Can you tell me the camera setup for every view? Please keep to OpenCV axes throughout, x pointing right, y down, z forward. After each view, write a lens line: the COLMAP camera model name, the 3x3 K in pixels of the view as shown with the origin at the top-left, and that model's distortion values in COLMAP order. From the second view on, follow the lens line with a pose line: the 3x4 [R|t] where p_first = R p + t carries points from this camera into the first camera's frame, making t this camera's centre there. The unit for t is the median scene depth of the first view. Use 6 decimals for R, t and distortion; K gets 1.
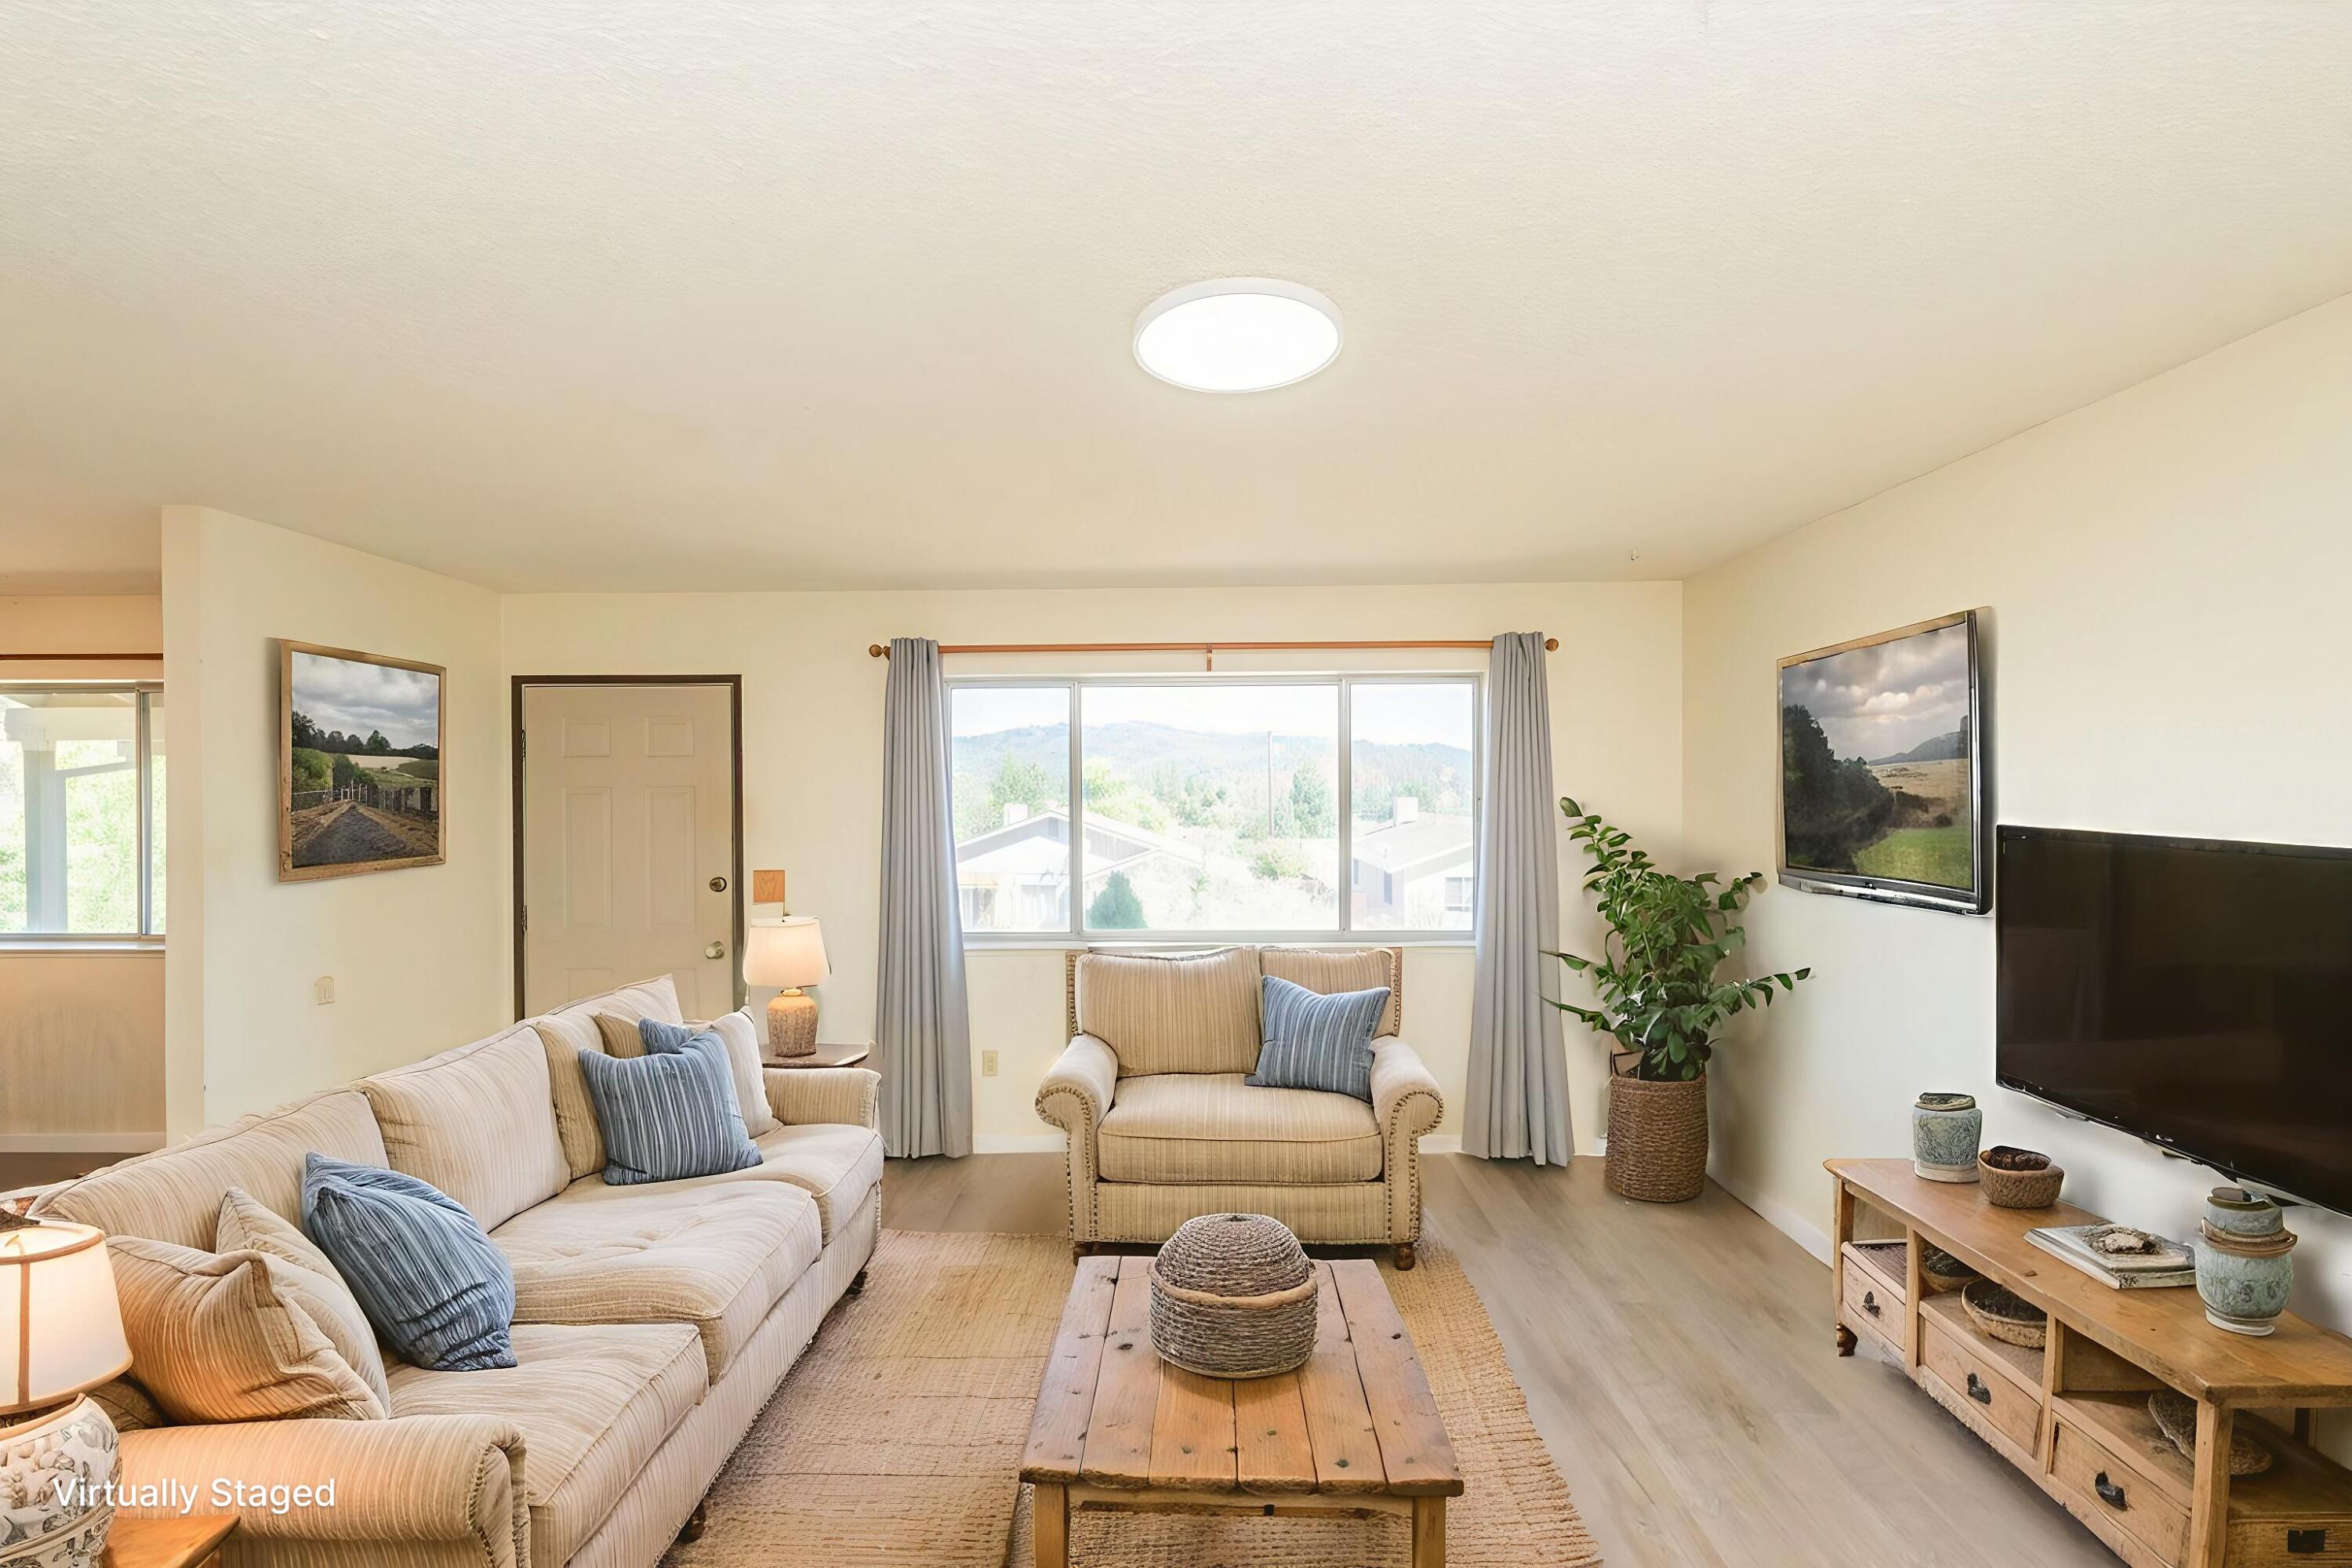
lens RADIAL K [[923.9, 0, 1180.0], [0, 923.9, 792.2], [0, 0, 1]] dist [0.002733, -0.000133]
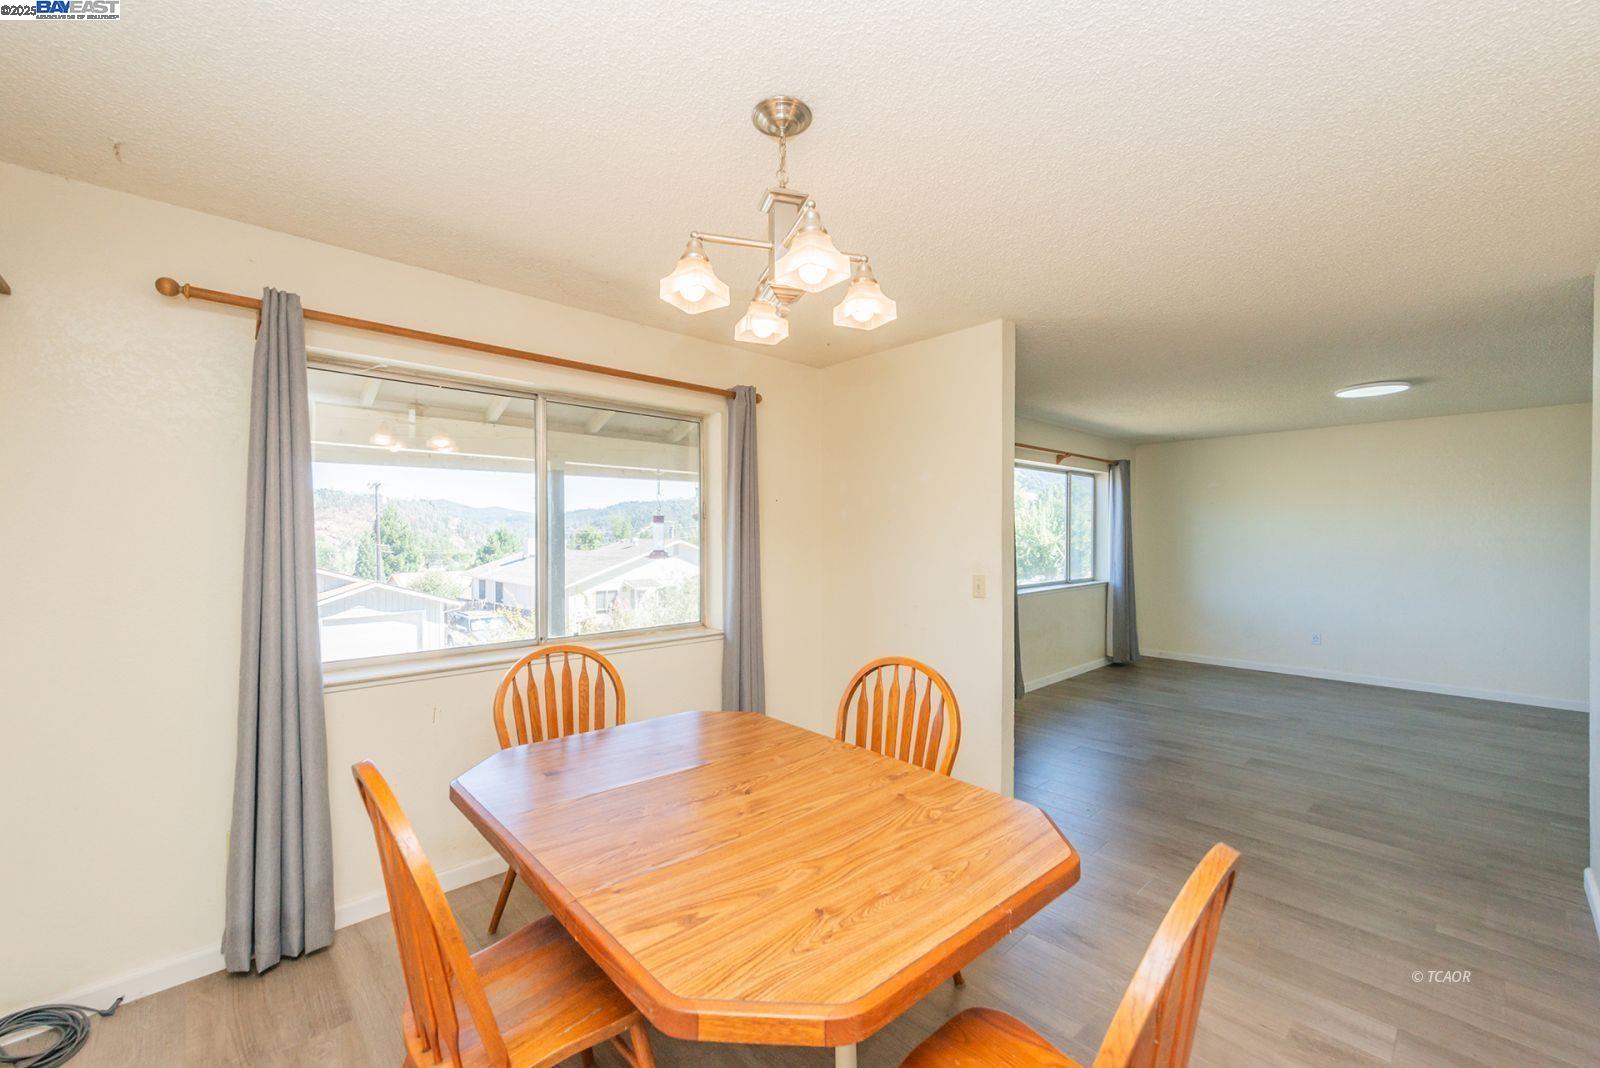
lens RADIAL K [[628.5, 0, 802.7], [0, 628.5, 539.6], [0, 0, 1]] dist [0.002733, -0.000133]
pose [[0.723348, 0.003720, 0.690473, -1.459043], [-0.006263, 0.999980, 0.001174, 0.053170], [-0.690455, -0.005174, 0.723357, 0.329437]]
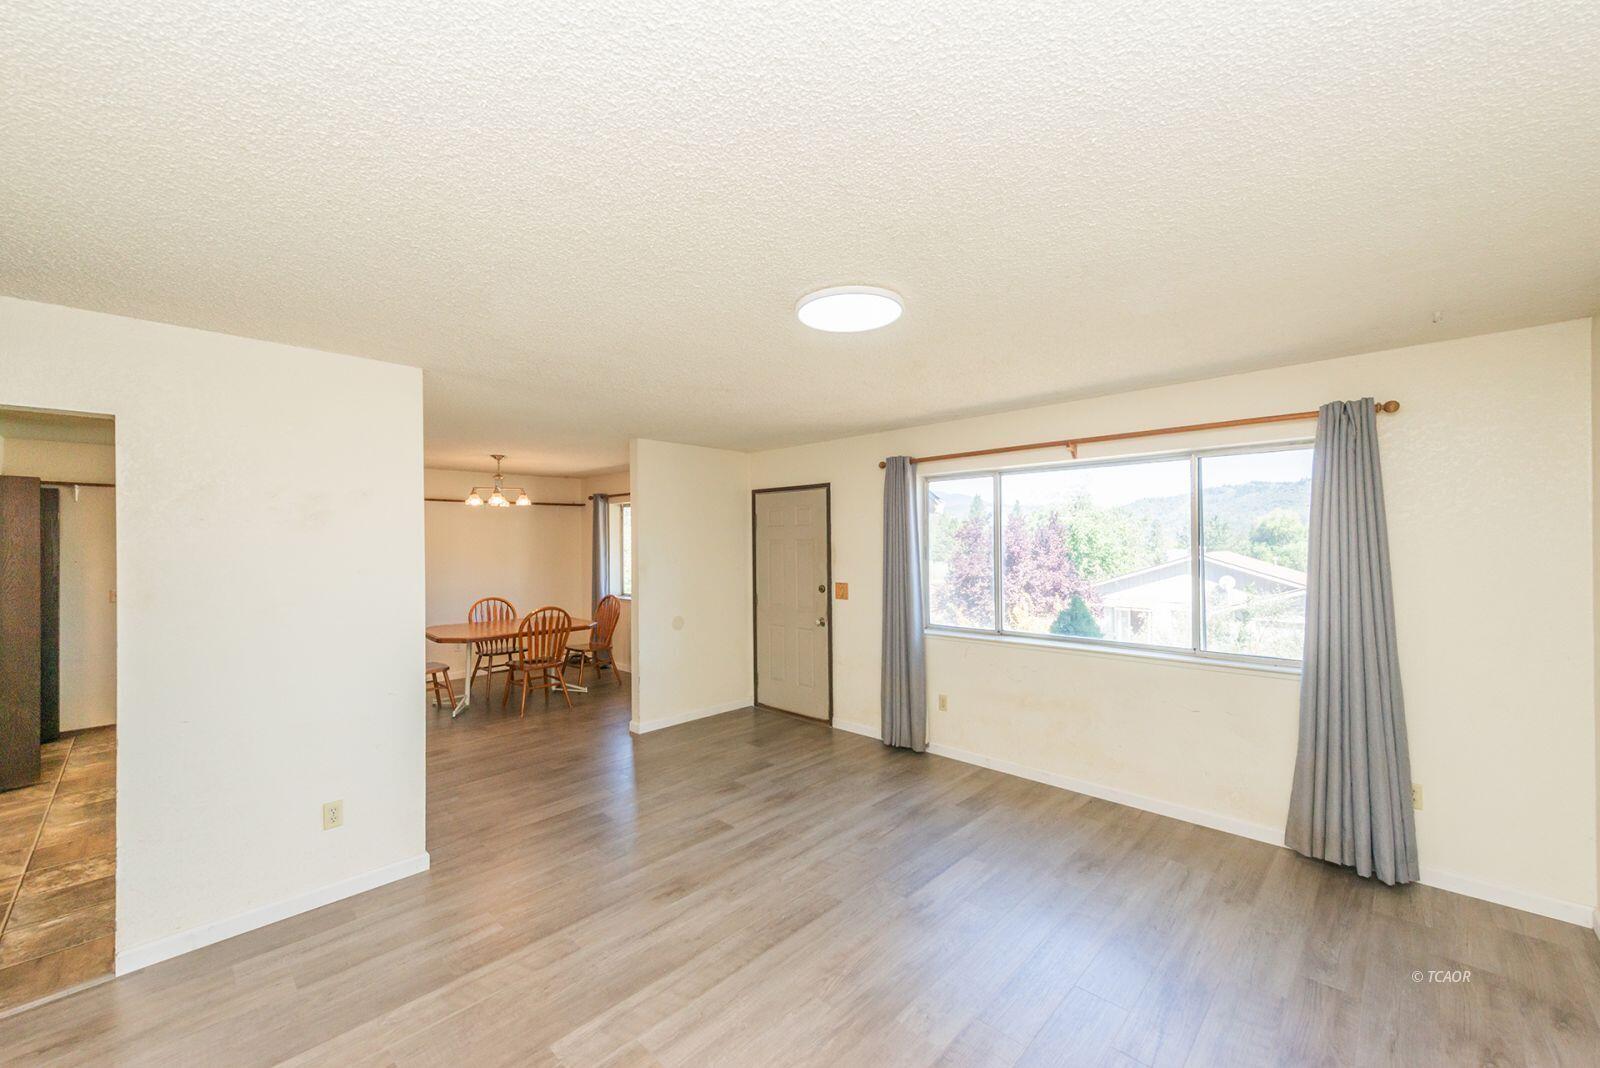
lens RADIAL K [[621.1, 0, 803.6], [0, 621.1, 542.2], [0, 0, 1]] dist [0.006273, -0.000553]
pose [[0.736122, -0.000565, -0.676849, 0.380307], [0.001694, 0.999998, 0.001007, -0.001972], [0.676847, -0.001888, 0.736121, -0.008668]]
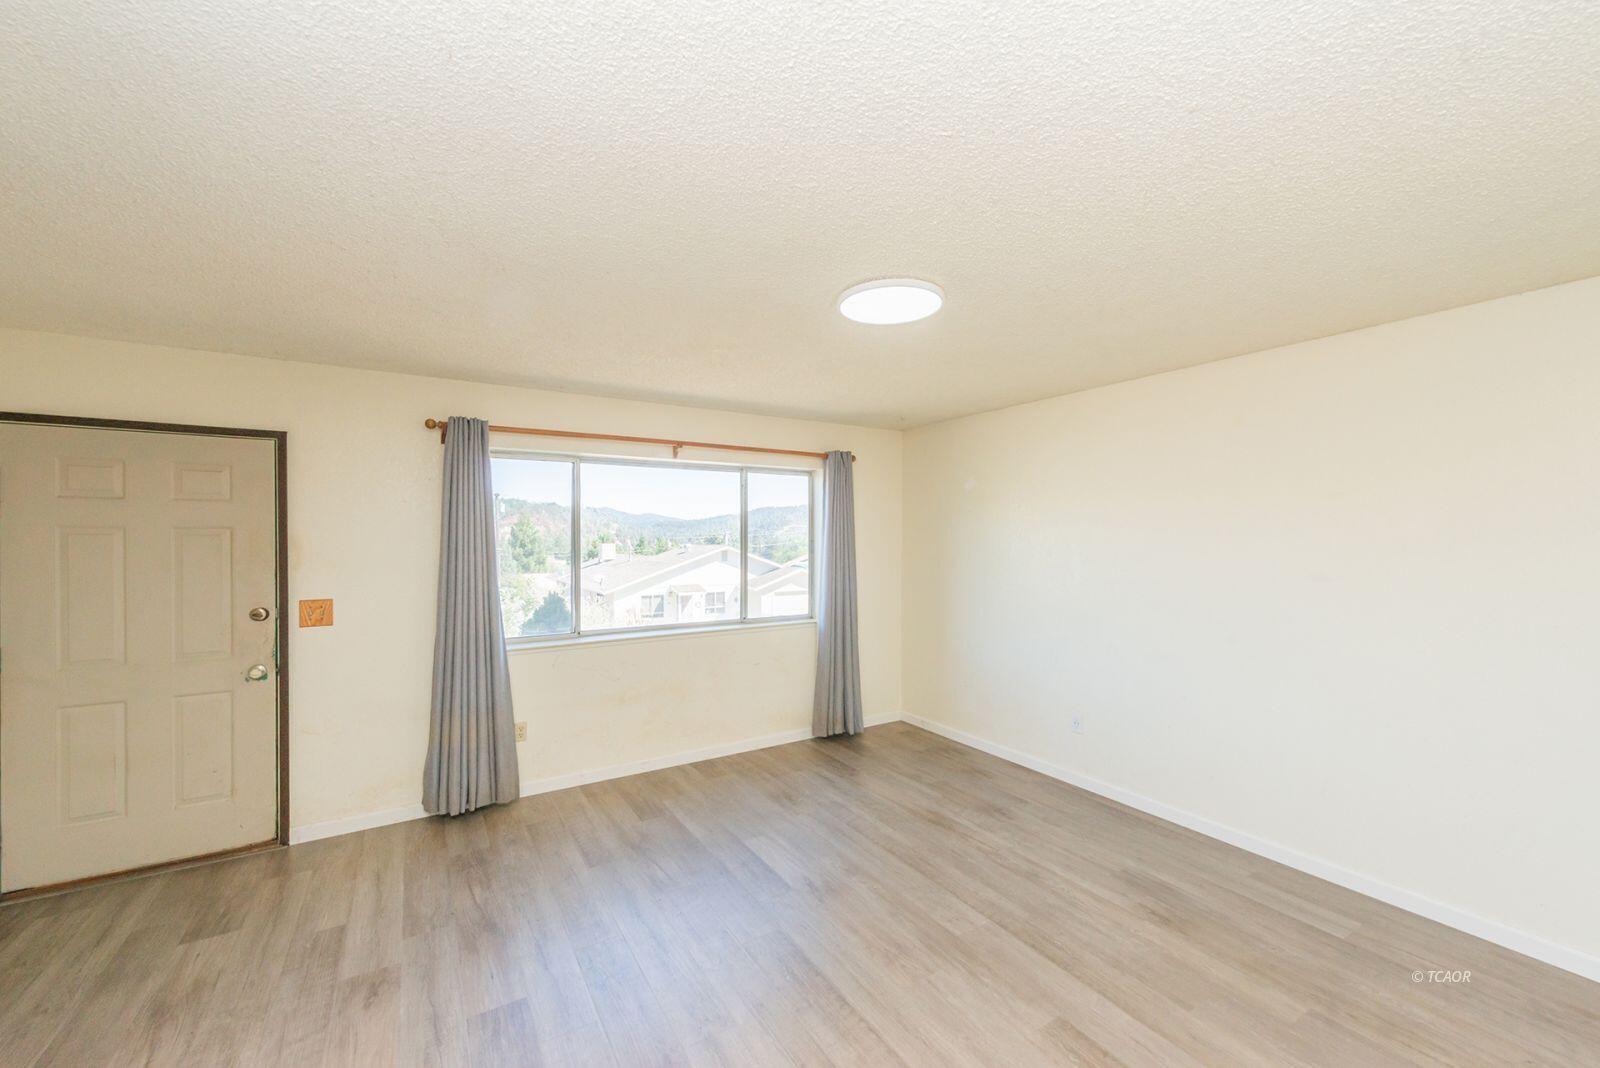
lens RADIAL K [[621.1, 0, 803.6], [0, 621.1, 542.2], [0, 0, 1]] dist [0.006273, -0.000553]
pose [[0.840895, 0.000552, 0.541197, -0.357120], [-0.002532, 0.999993, 0.002914, 0.006956], [-0.541192, -0.003821, 0.840891, -0.008012]]
